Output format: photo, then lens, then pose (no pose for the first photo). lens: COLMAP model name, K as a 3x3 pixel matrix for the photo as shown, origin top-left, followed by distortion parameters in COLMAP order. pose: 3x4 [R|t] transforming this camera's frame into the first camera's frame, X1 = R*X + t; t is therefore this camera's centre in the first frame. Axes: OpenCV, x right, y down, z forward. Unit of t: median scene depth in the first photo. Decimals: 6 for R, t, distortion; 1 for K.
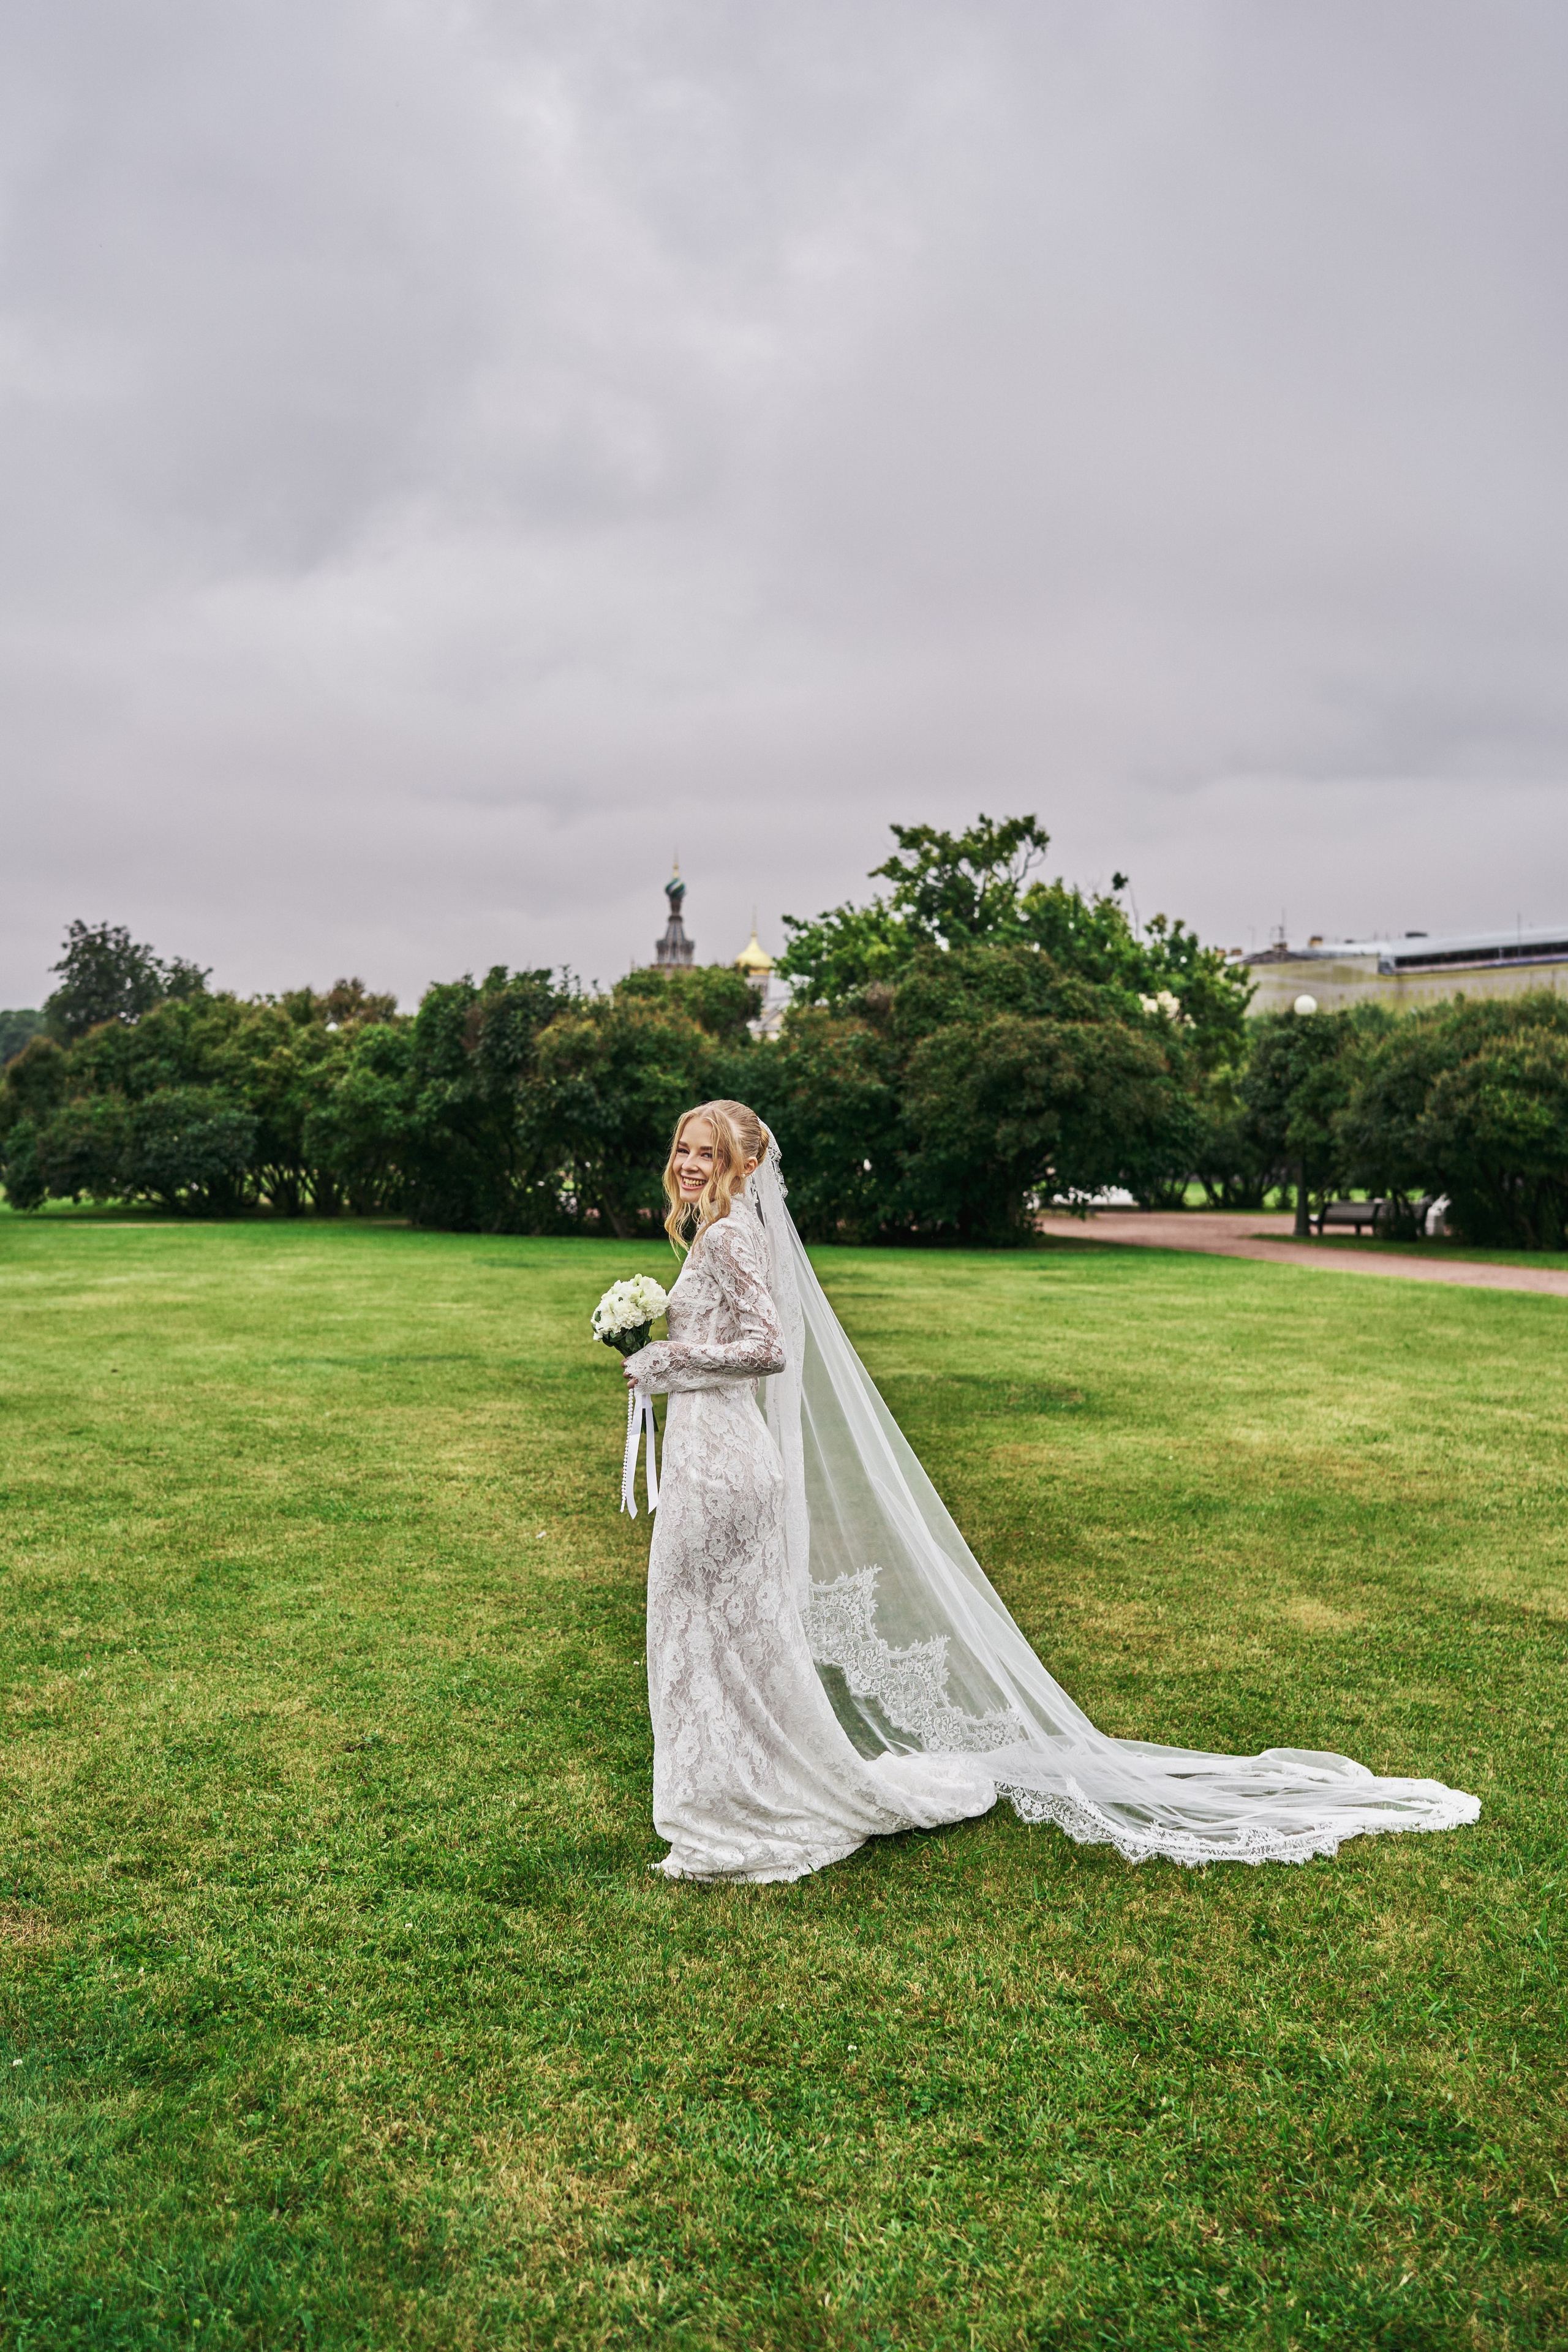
lens RADIAL K [[2238.8, 0, 813.7], [0, 2238.8, 1201.4], [0, 0, 1]] dist [0.002225, 0.000000]
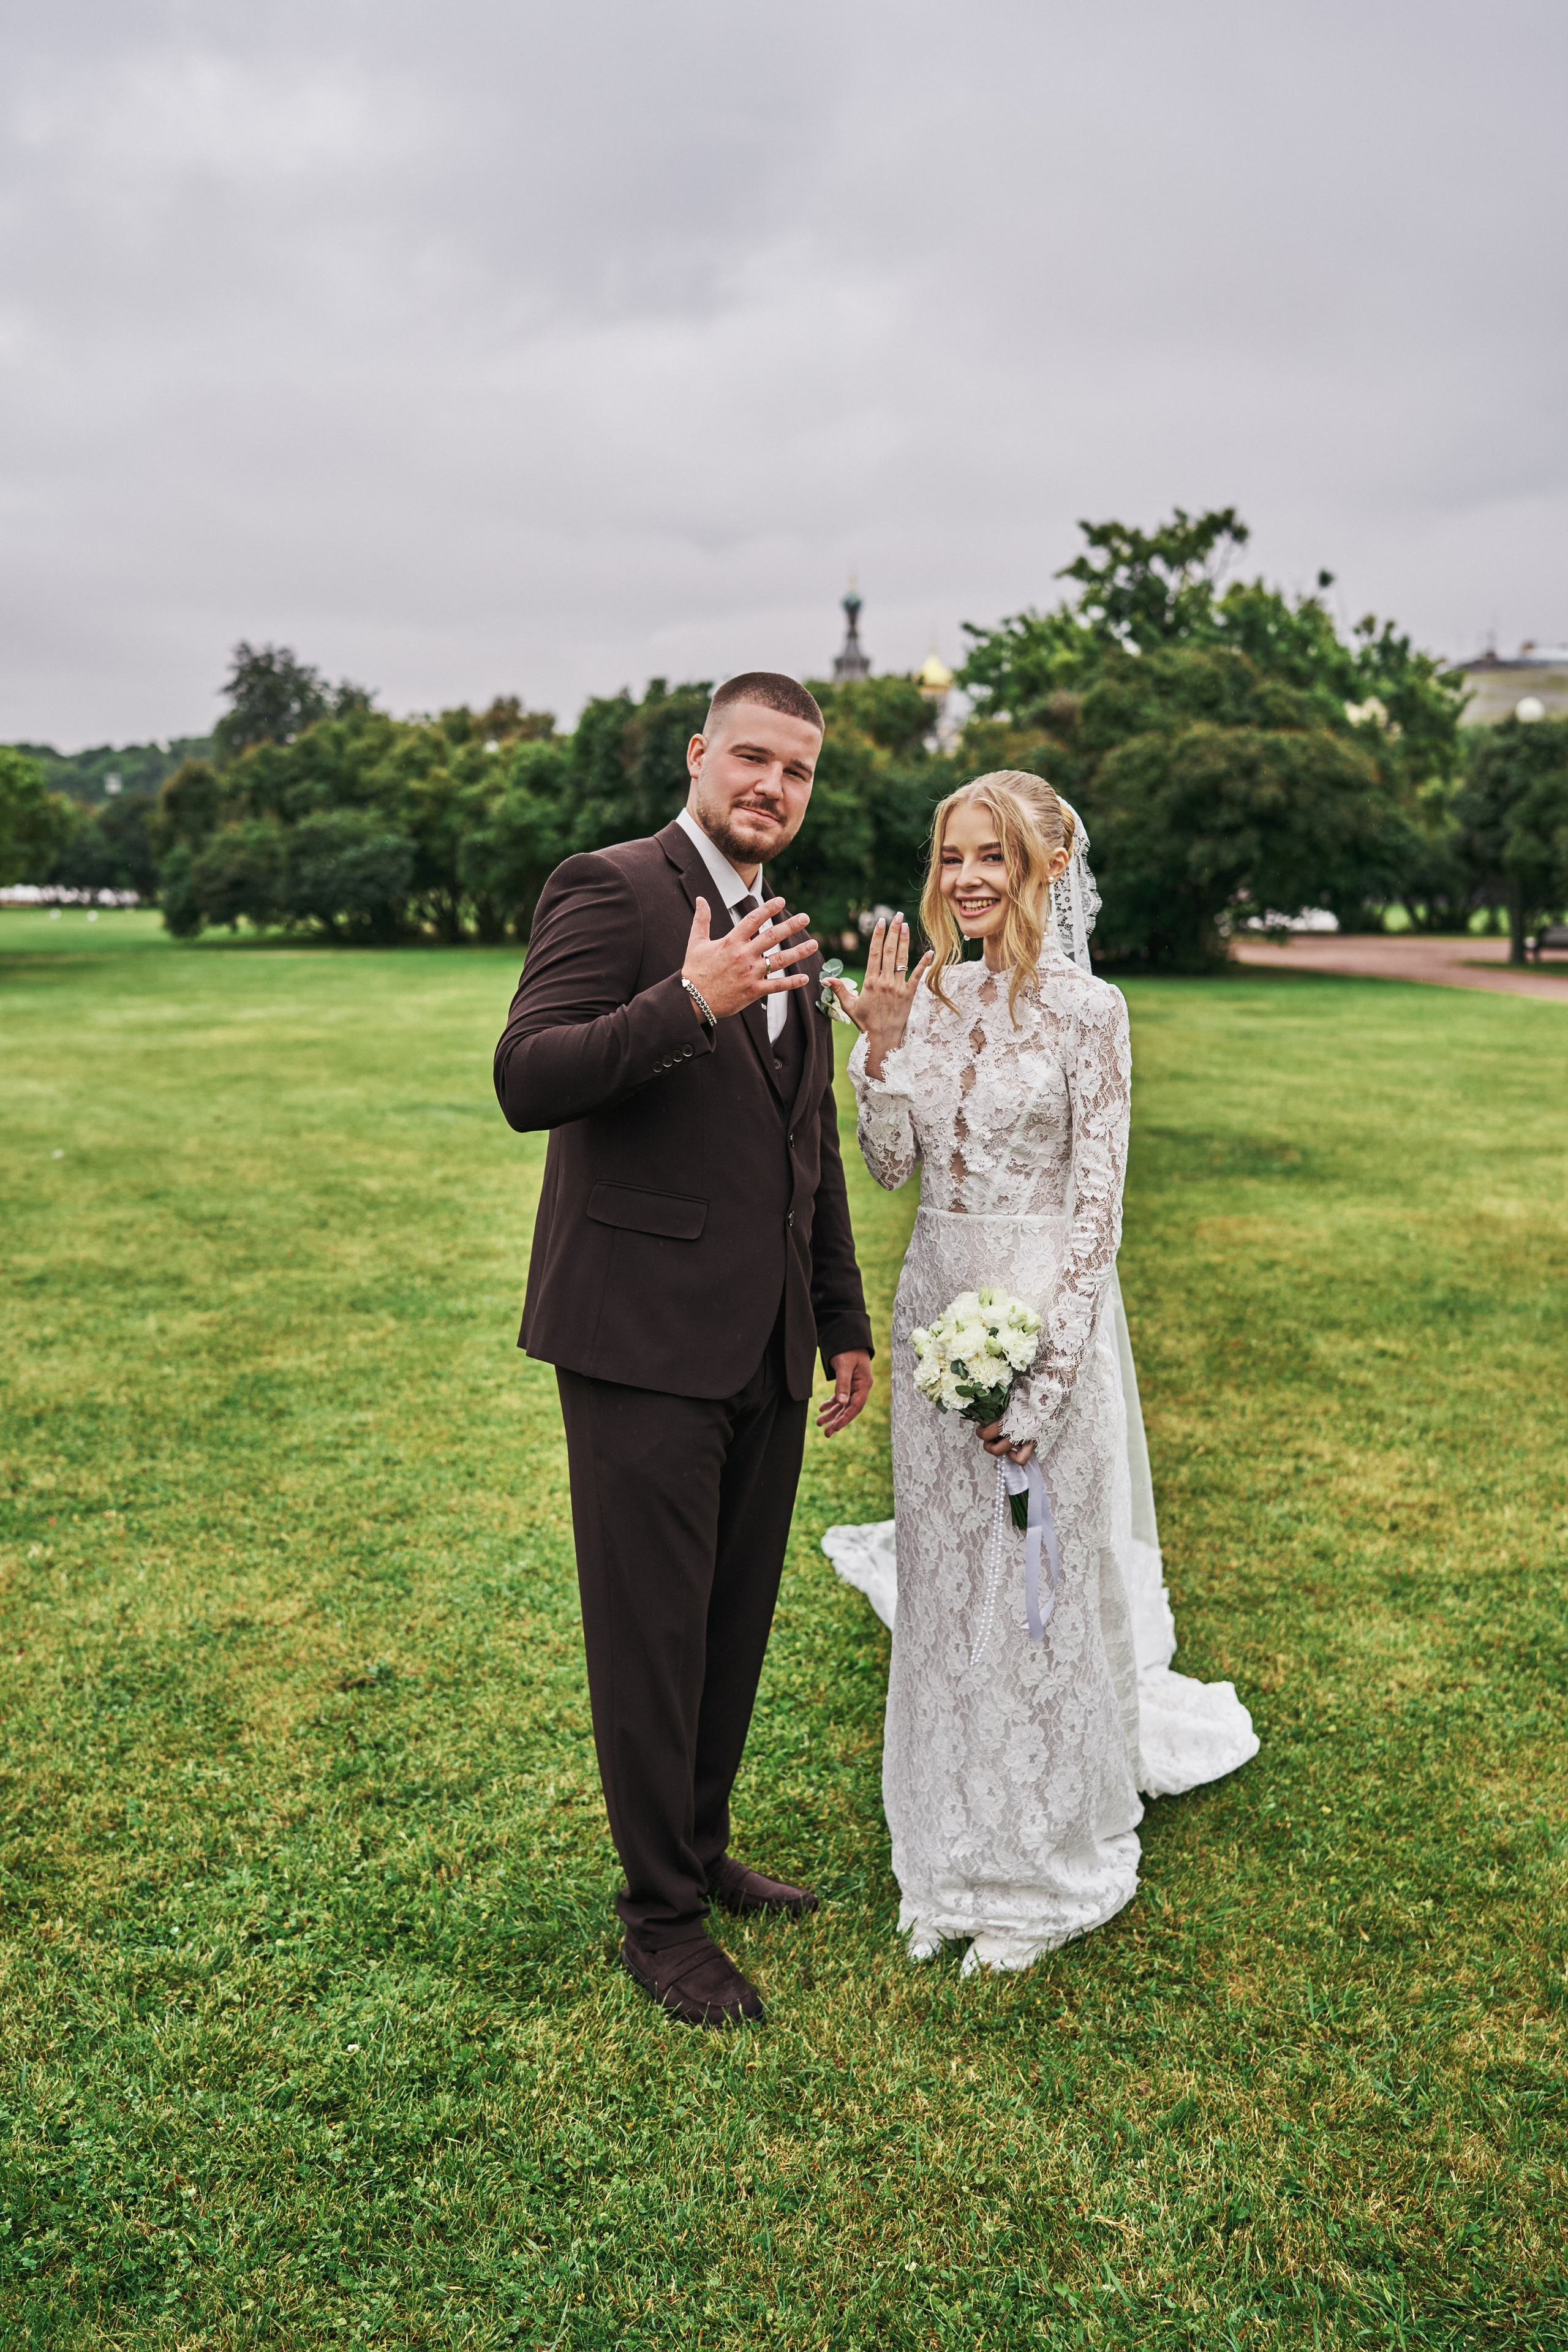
lens RADIAL K [[2238.8, 0, 801.9], [0, 2238.8, 1167.8], [0, 0, 1]] dist [0.002225, 0.000000]
pose [[0.996384, 0.005913, -0.084760, 0.000739], [0.003208, 0.994246, 0.107069, -0.000645], [0.084905, -0.106954, 0.990632, 0.052005]]
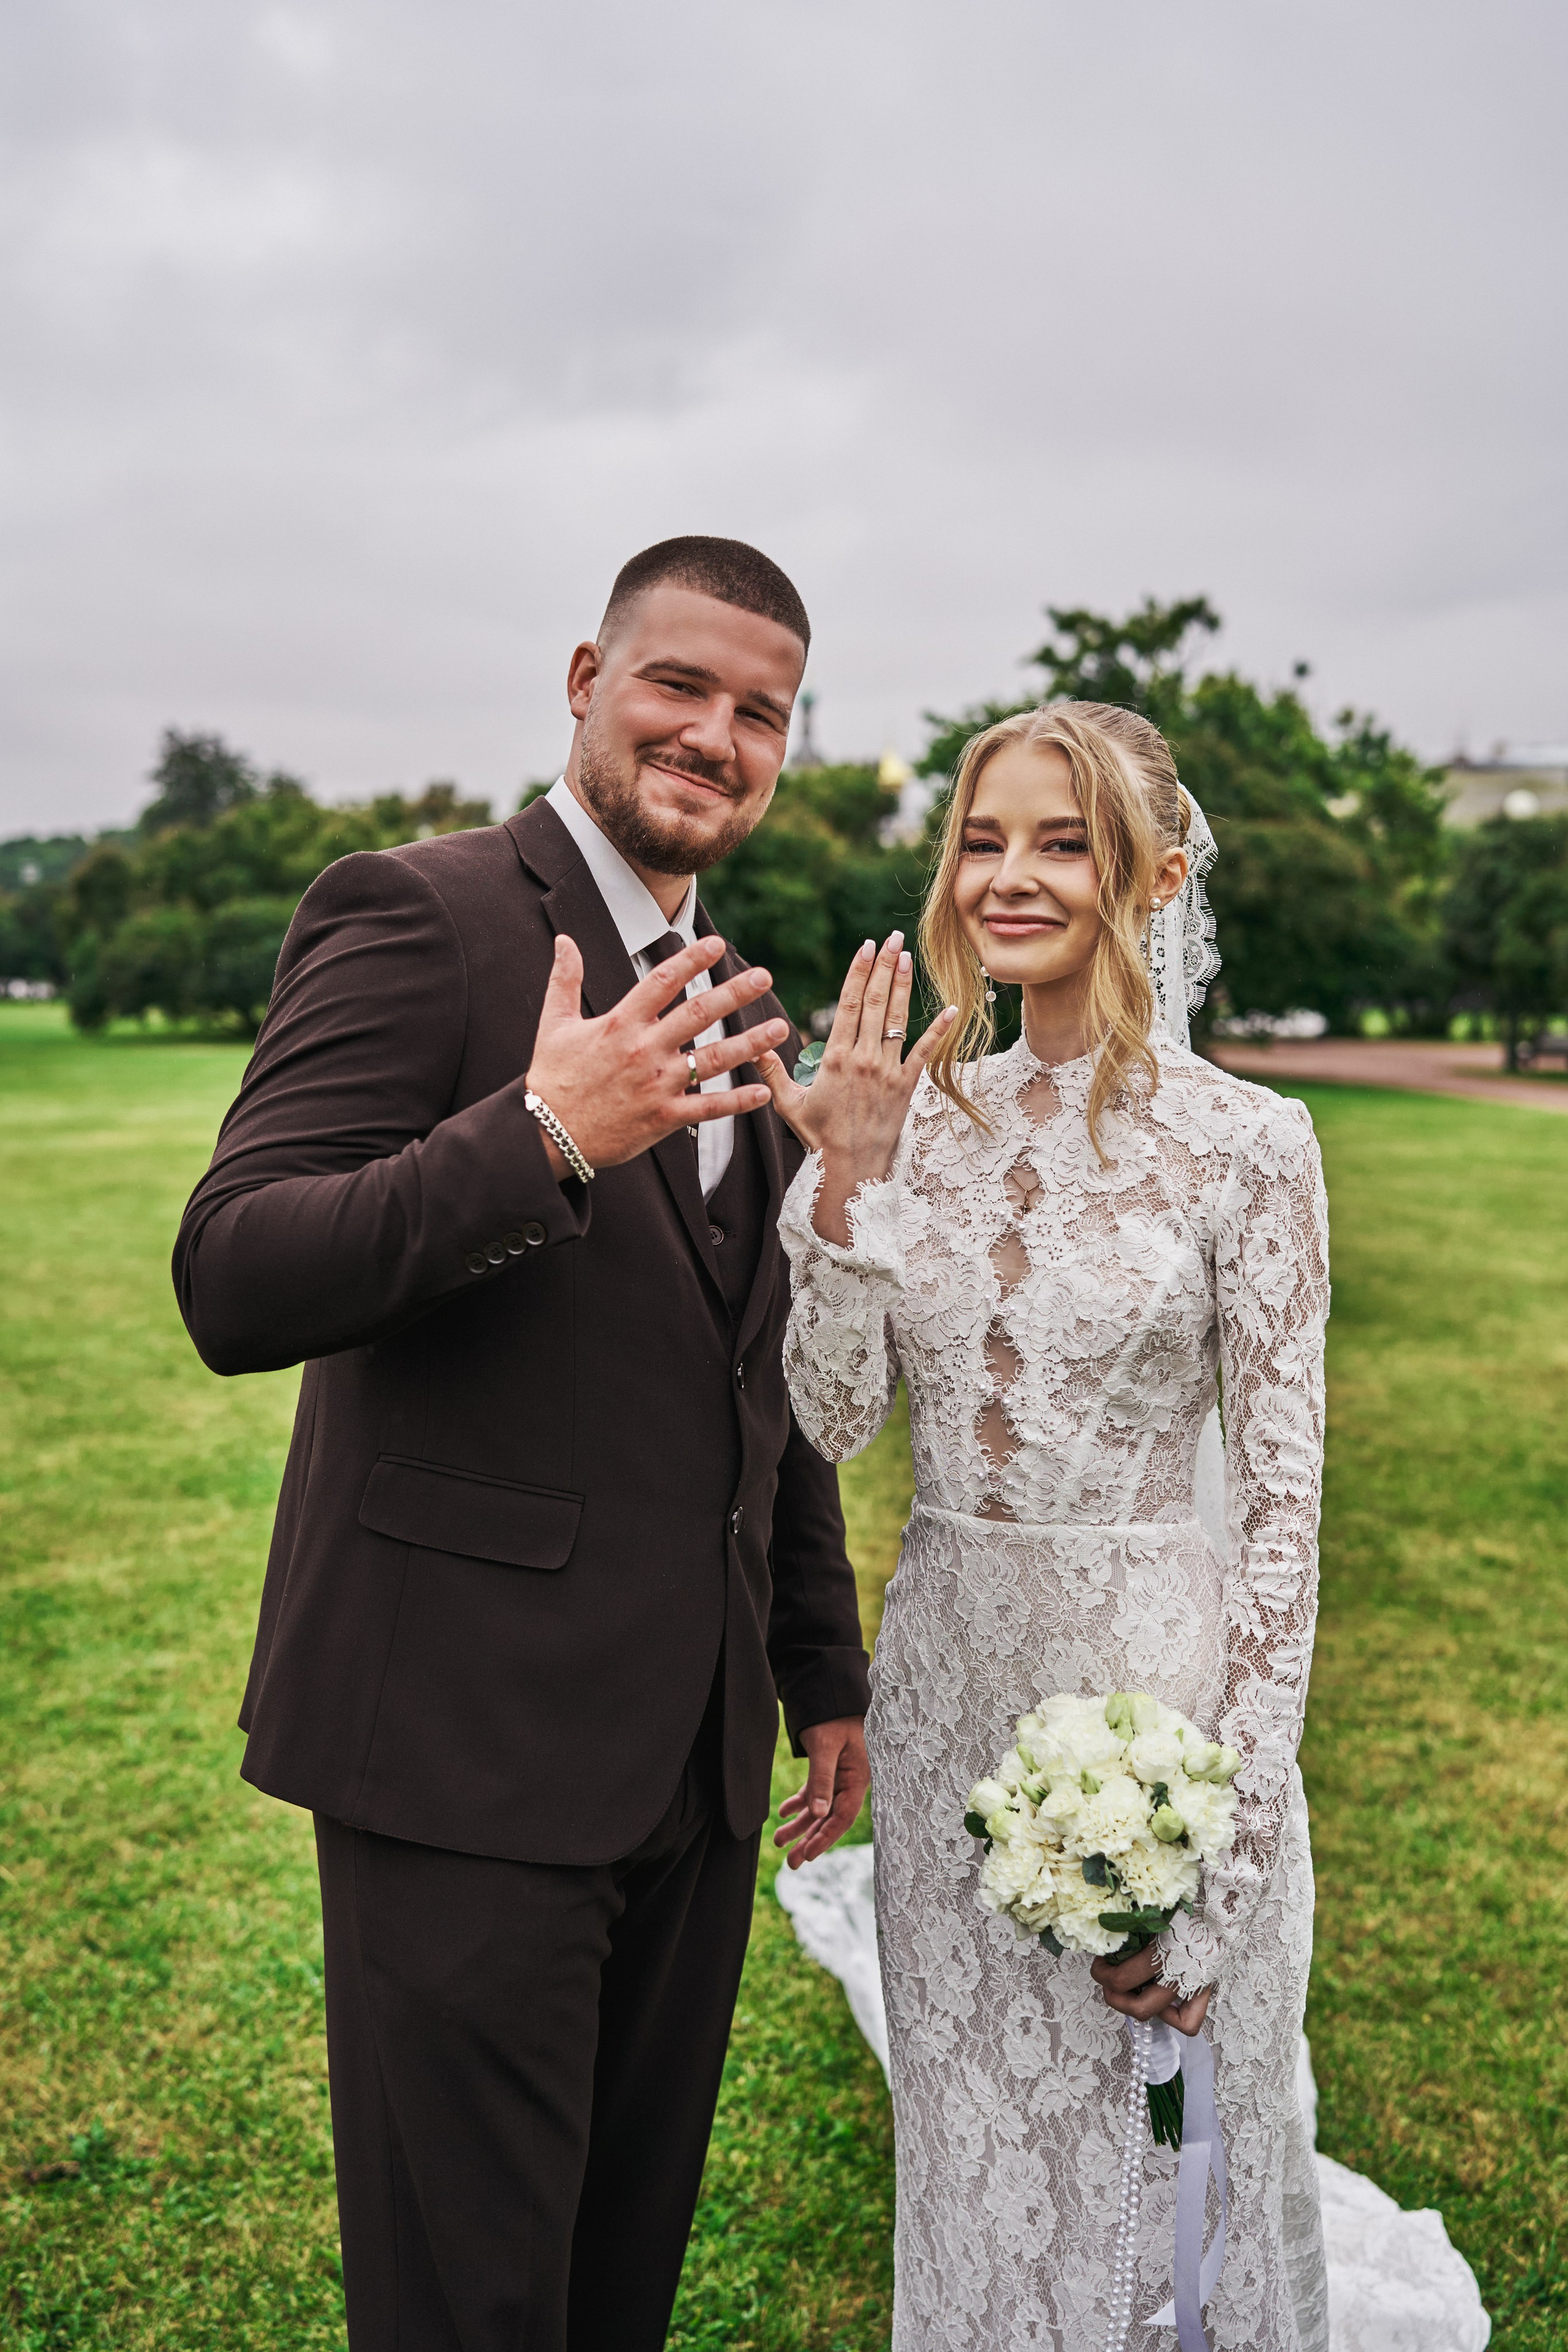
lens RADIAL K [[2238.8, 0, 766.6], [0, 2238.8, 1187.0], [0, 0, 1]] dist [0.002225, 0.000000]
pose [[0.996888, 0.010710, -0.078094, -0.005270], [-0.005240, 0.997540, 0.069910, 0.001151], [0.078650, -0.069283, 0.994492, 0.119943]]
